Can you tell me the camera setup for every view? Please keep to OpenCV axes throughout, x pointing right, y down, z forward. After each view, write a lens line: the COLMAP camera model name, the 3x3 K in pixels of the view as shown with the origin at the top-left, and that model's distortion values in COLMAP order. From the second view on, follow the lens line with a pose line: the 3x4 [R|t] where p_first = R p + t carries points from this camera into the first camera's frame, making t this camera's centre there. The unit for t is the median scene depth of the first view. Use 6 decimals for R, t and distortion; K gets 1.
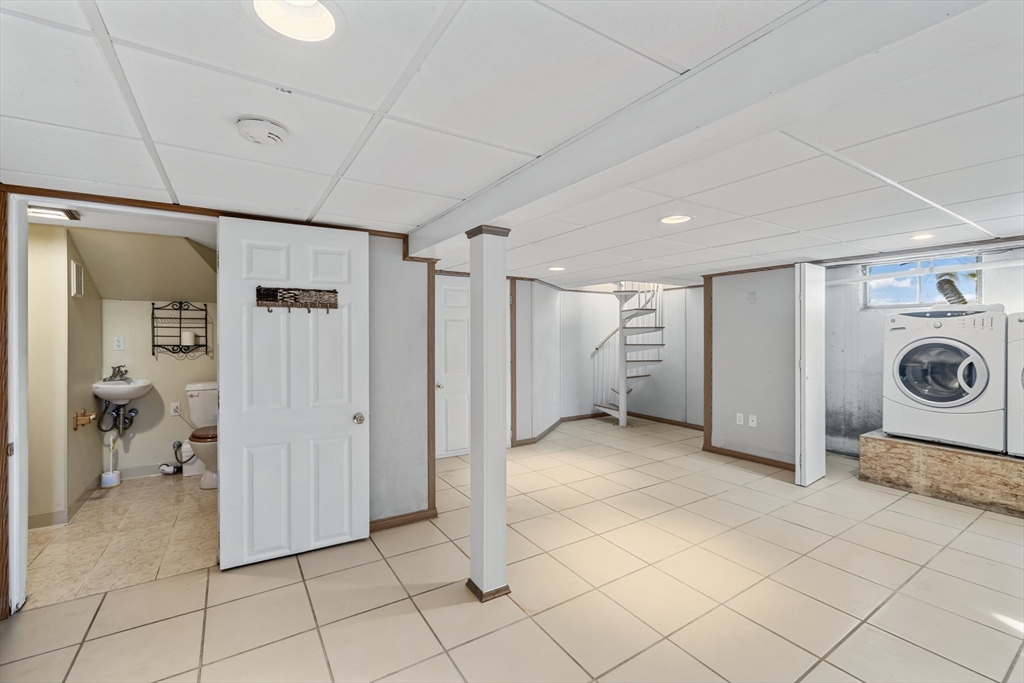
lens RADIAL K [[438.9, 0, 510.9], [0, 438.9, 334.3], [0, 0, 1]] dist [0.000794, 0.000467]
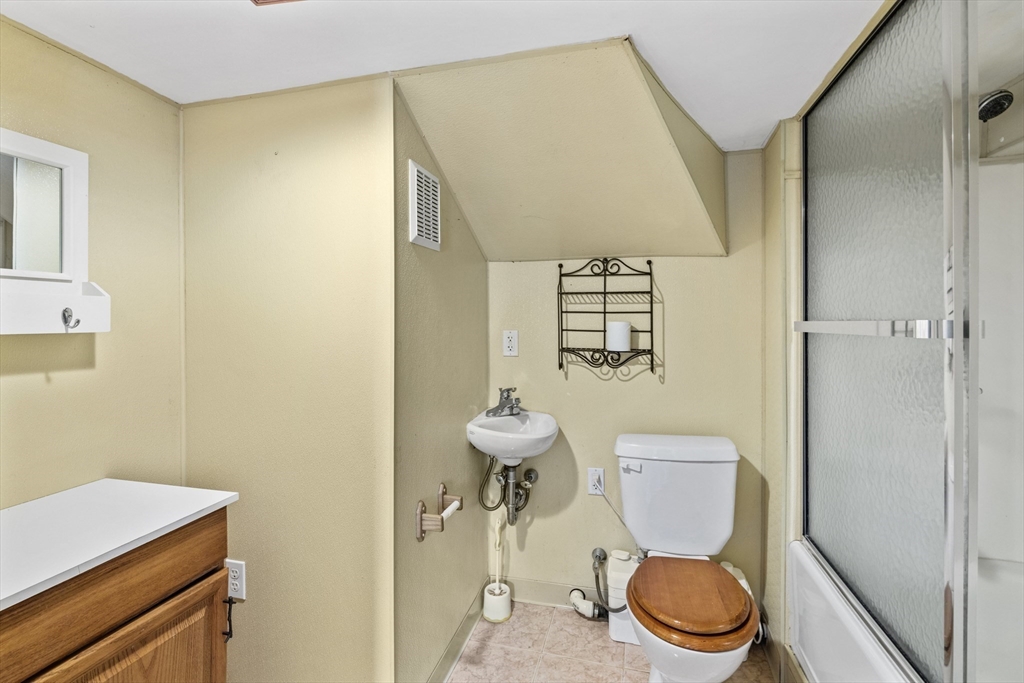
lens RADIAL K [[472.8, 0, 506.6], [0, 472.8, 321.2], [0, 0, 1]] dist [-0.004121, -0.000390]
pose [[0.680992, 0.002314, -0.732287, -0.461803], [-0.002091, 0.999997, 0.001216, -0.006552], [0.732288, 0.000704, 0.680995, 0.588009]]
